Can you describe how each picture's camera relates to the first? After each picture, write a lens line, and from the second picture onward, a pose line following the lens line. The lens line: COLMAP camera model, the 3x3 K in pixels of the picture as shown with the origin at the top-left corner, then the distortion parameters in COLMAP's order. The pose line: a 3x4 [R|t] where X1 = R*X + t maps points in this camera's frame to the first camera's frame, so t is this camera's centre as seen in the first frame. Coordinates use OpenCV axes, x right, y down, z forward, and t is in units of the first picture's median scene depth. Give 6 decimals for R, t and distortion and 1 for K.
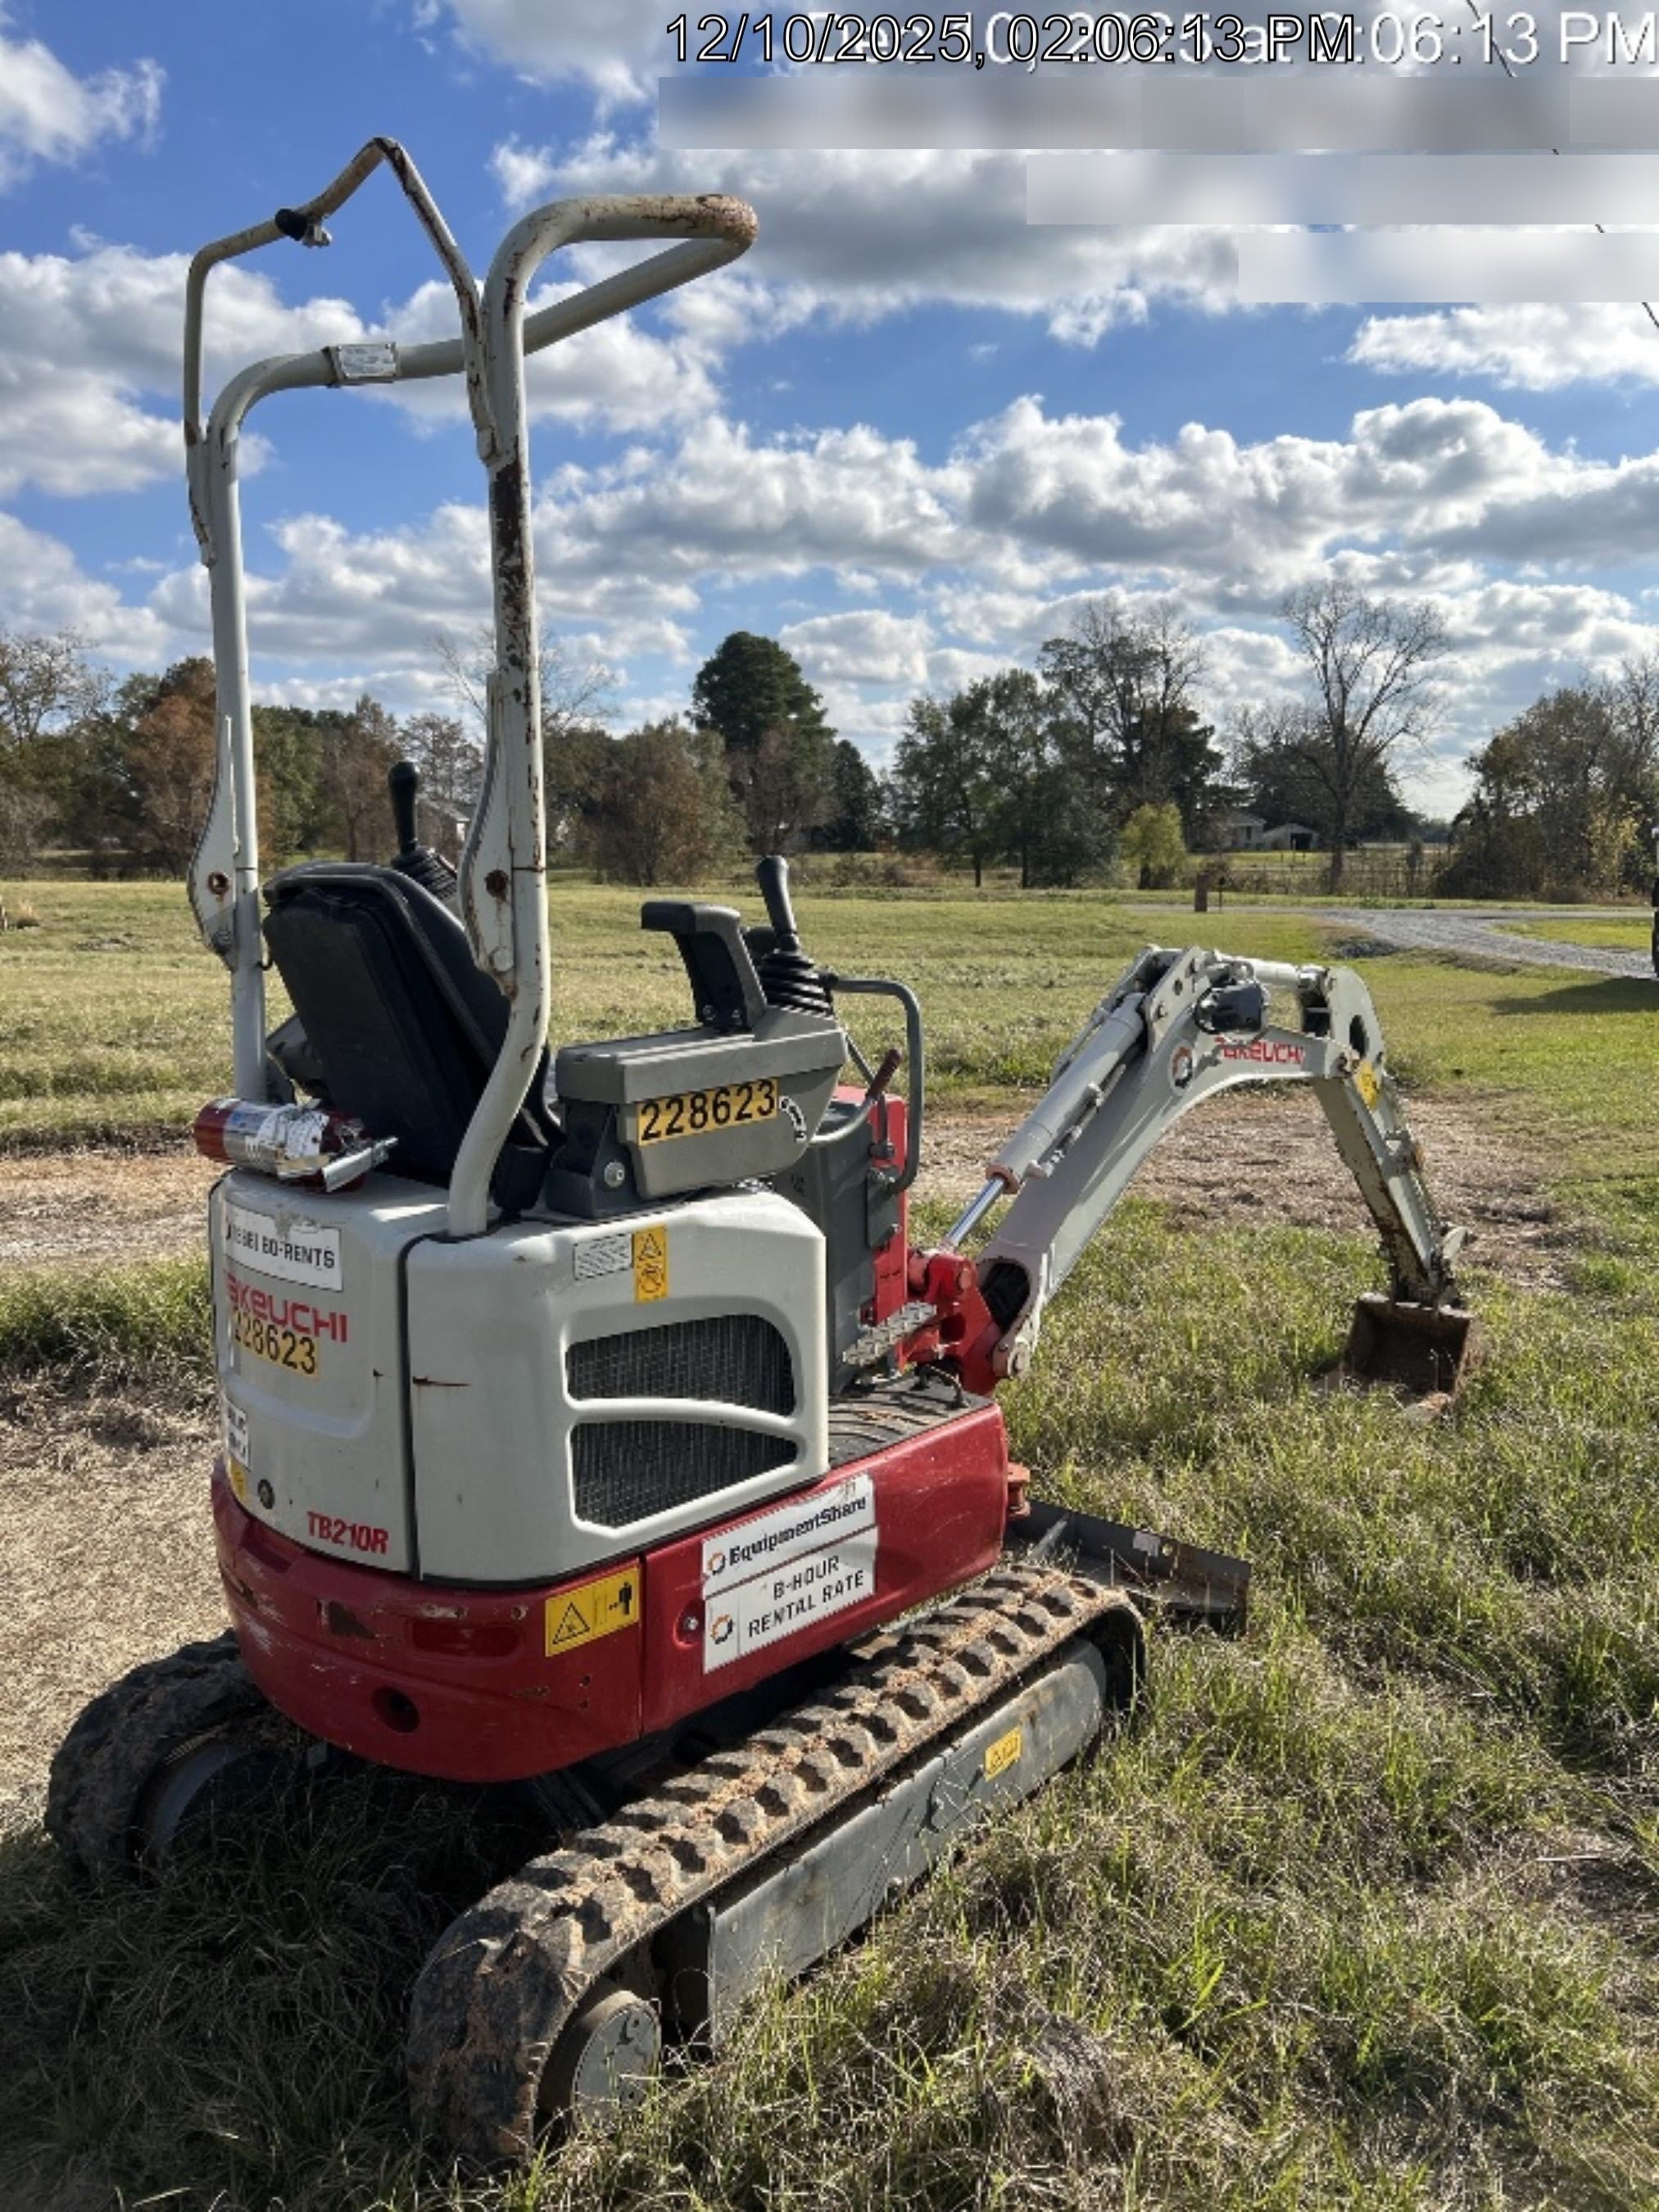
lens RADIAL K [[1591.7, 0, 829.5], [0, 1591.7, 1106.0], [0, 0, 1]] dist [0.047398, -0.002783]
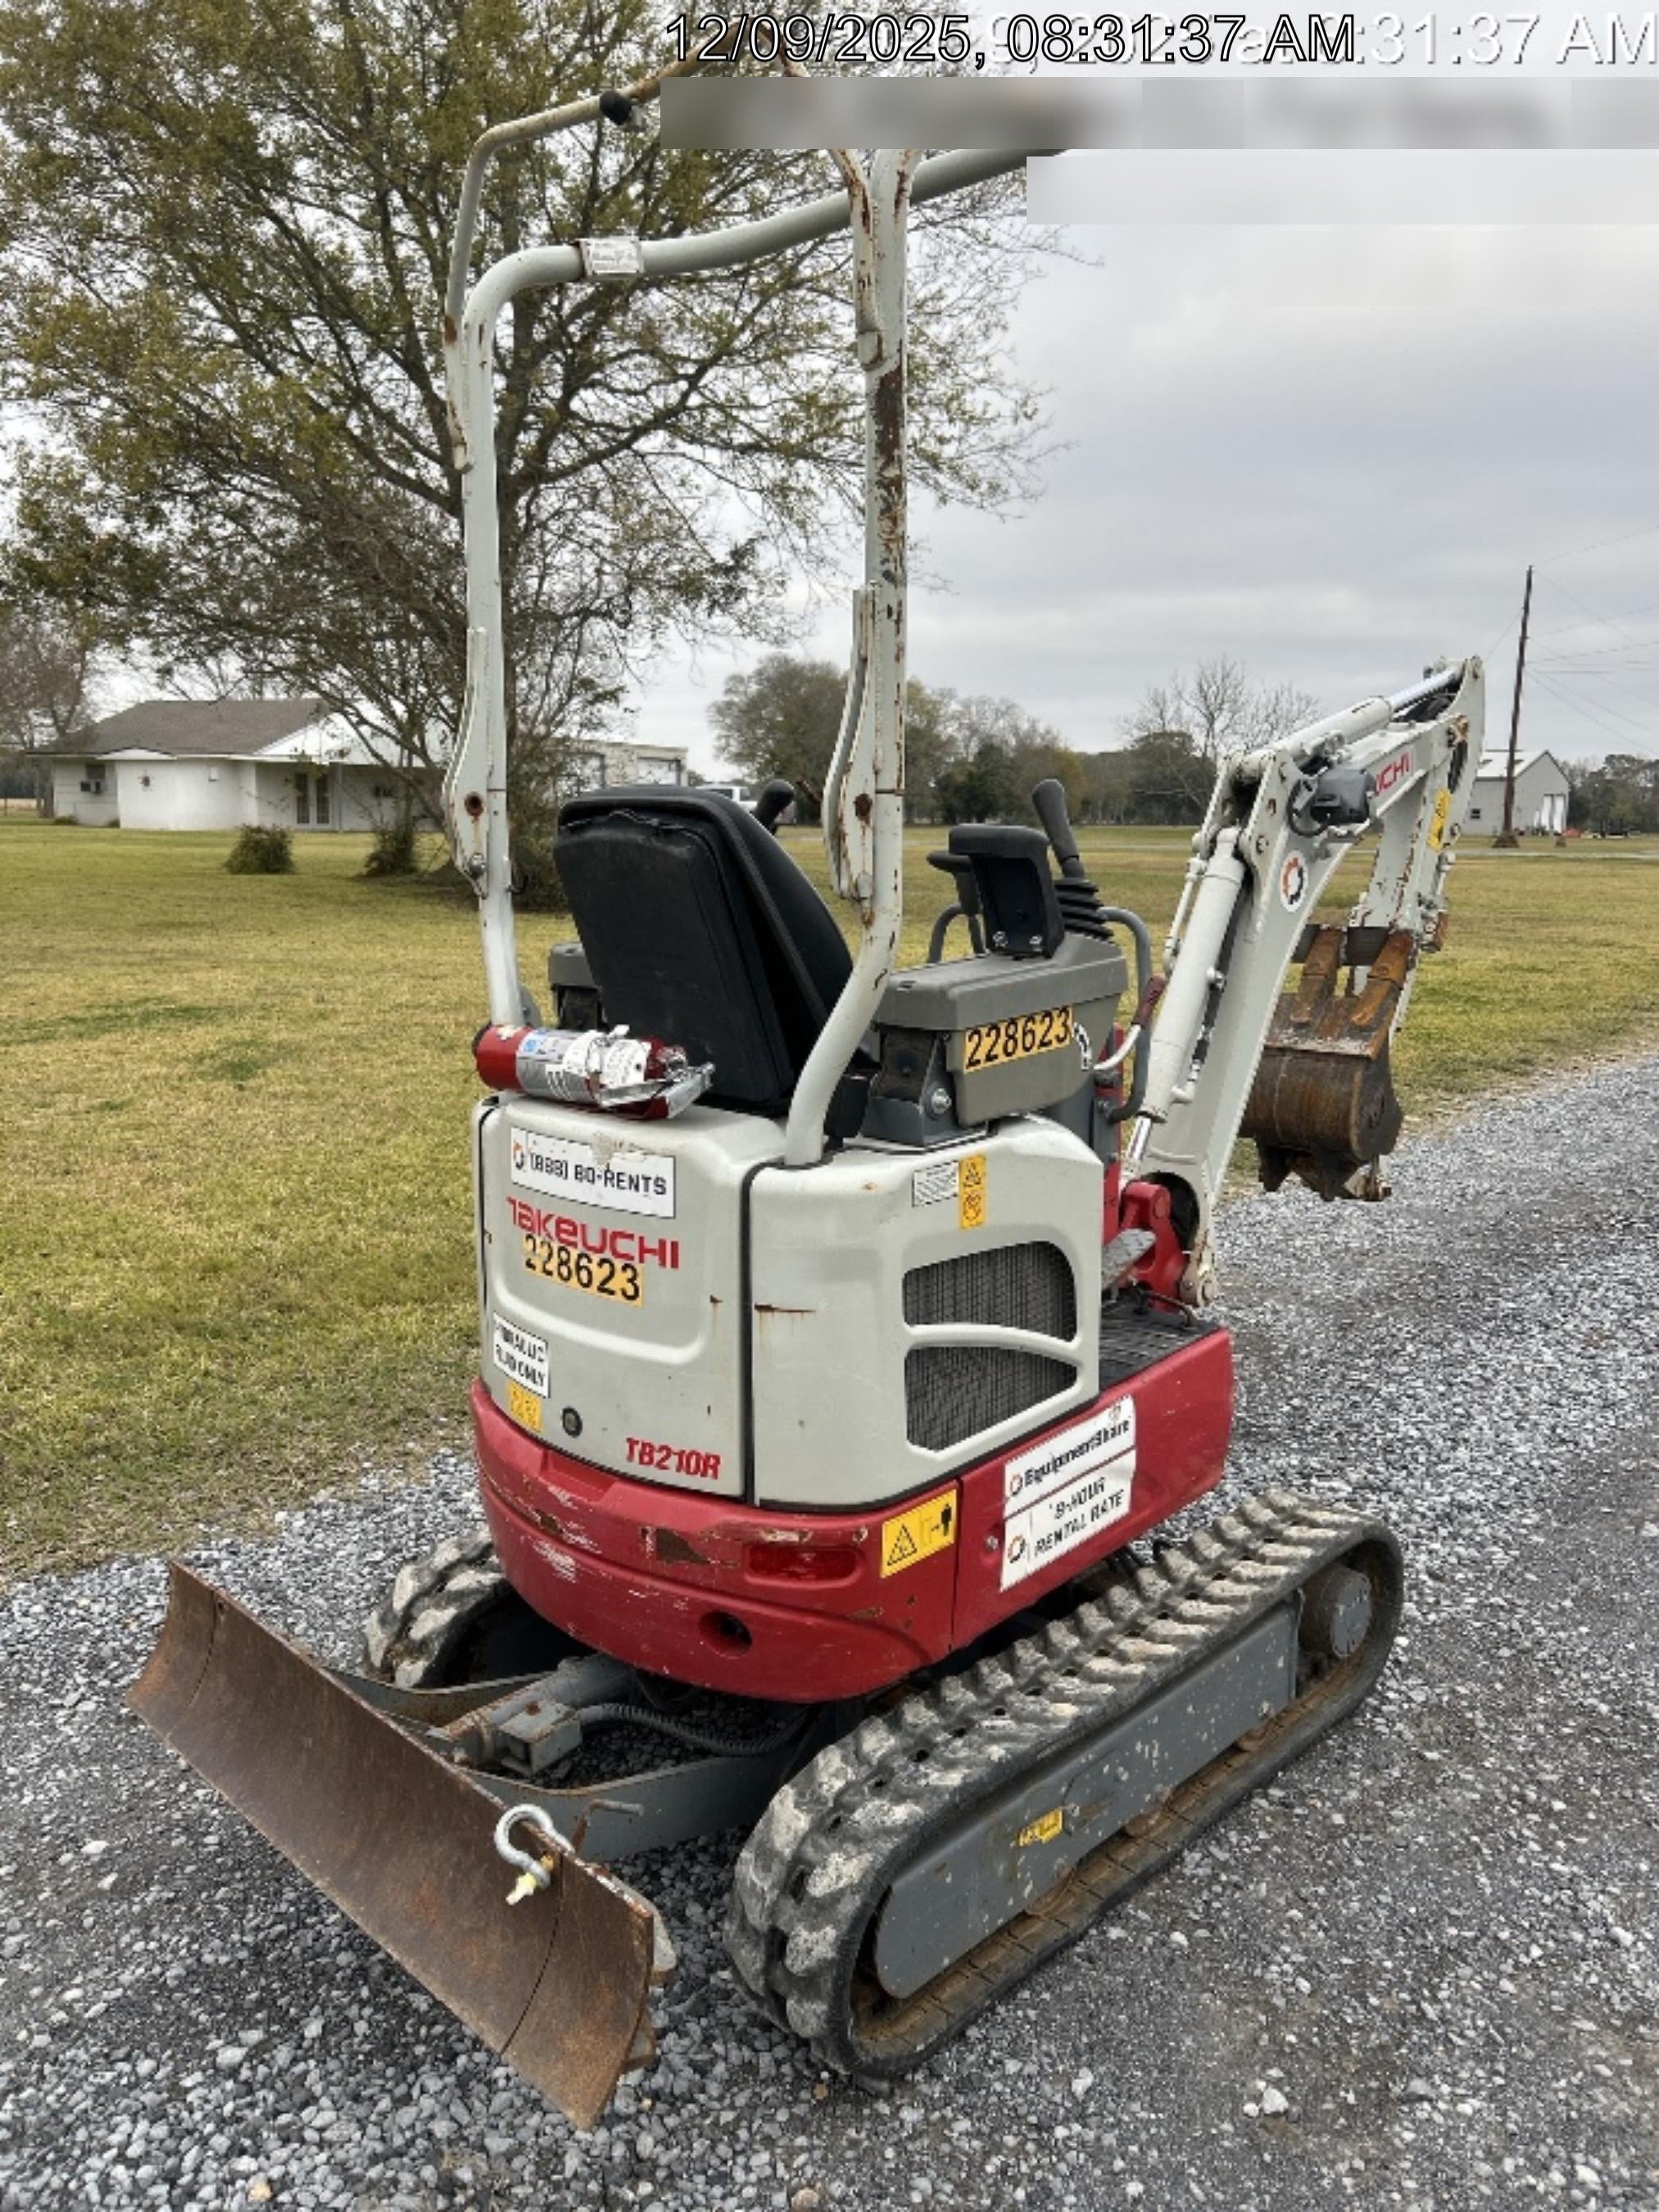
lens RADIAL K [[1591.7, 0, 829.5], [0, 1591.7, 1106.0], [0, 0, 1]] dist [0.047398, -0.002783]
pose [[0.997398, 0.000852, 0.072084, -0.271082], [-0.004007, 0.999039, 0.043638, 0.002481], [-0.071977, -0.043813, 0.996444, 0.010120]]
